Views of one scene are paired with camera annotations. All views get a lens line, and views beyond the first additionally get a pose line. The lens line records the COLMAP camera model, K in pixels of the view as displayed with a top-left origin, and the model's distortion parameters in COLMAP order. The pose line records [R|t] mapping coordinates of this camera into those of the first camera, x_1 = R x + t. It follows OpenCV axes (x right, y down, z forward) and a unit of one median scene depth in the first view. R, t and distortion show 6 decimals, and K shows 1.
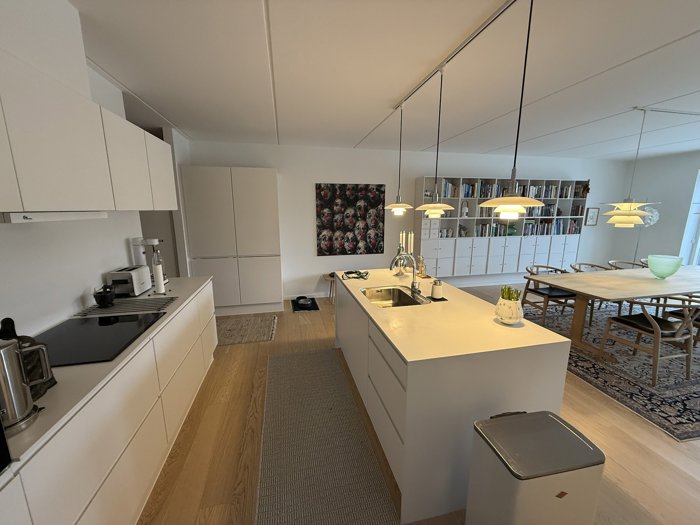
lens RADIAL K [[279.9, 0, 348.5], [0, 279.9, 263.3], [0, 0, 1]] dist [-0.000204, 0.000021]
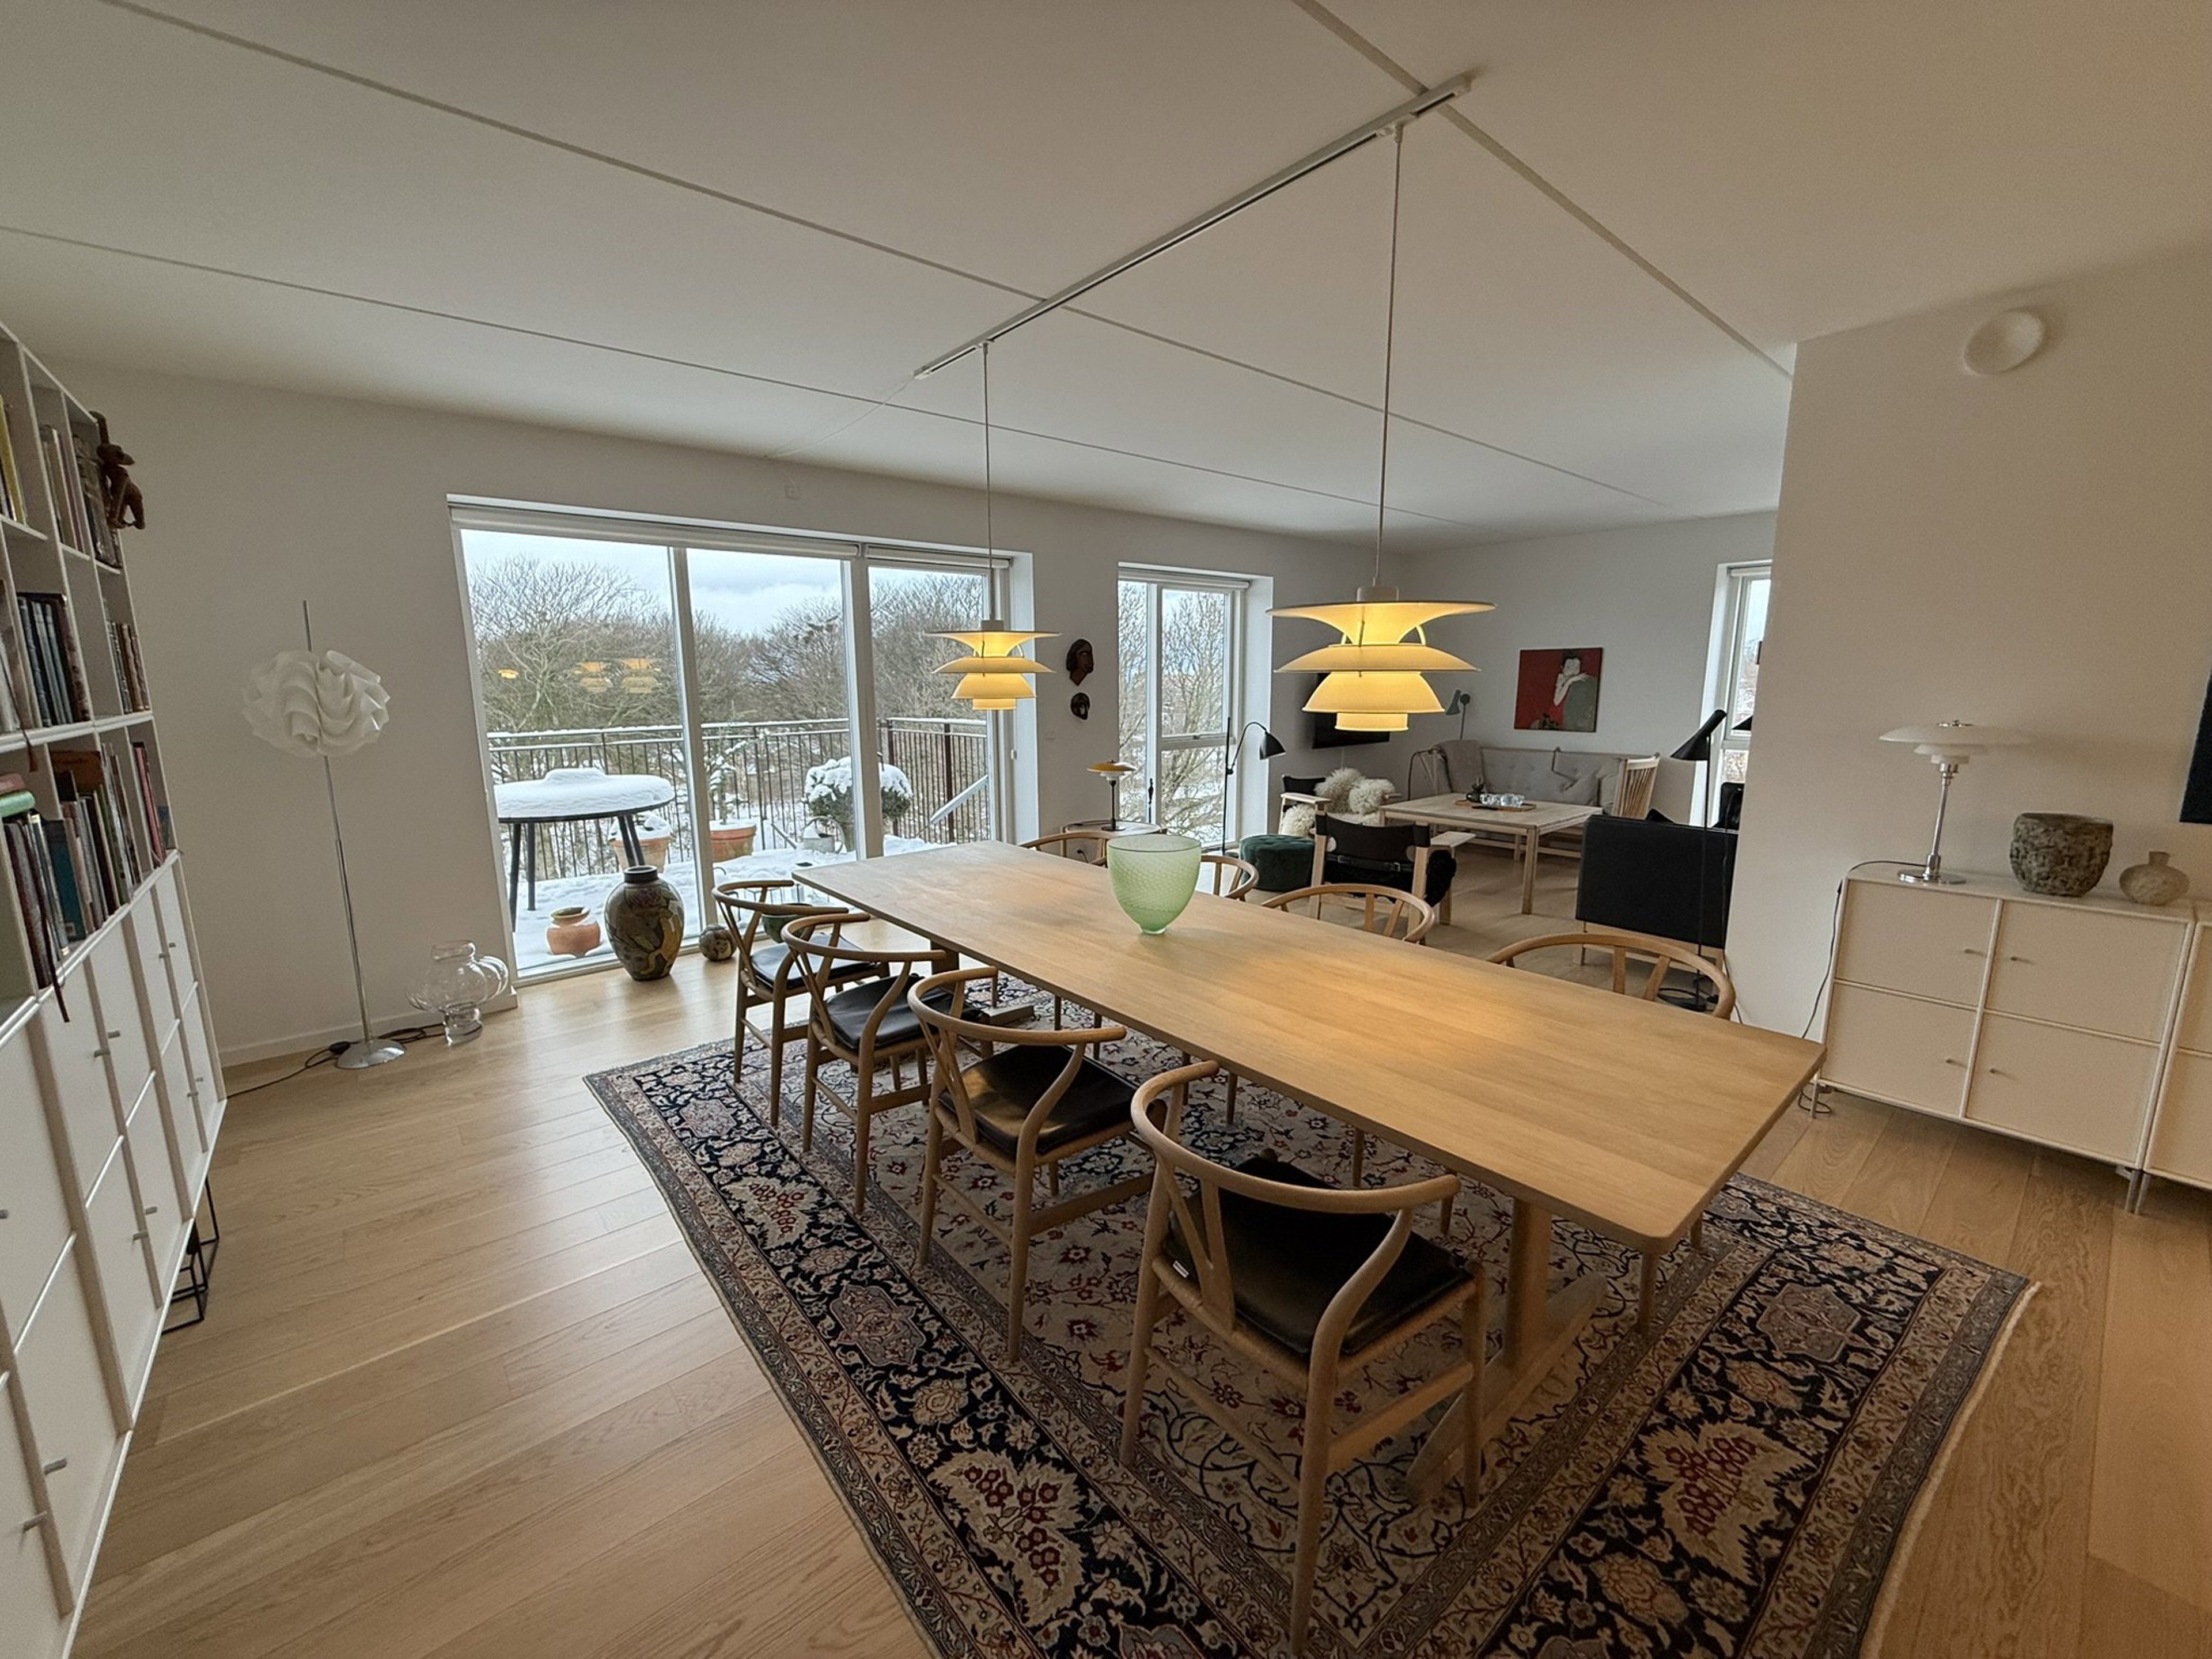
lens RADIAL K [[884.4, 0, 1105.5], [0, 884.4, 830.6], [0, 0, 1]] dist [-0.000204, 0.000021]
pose [[-0.467466, -0.154819, 0.870348, 0.551155], [0.167541, 0.951185, 0.259185, -0.271396], [-0.867989, 0.266979, -0.418708, 1.544765]]
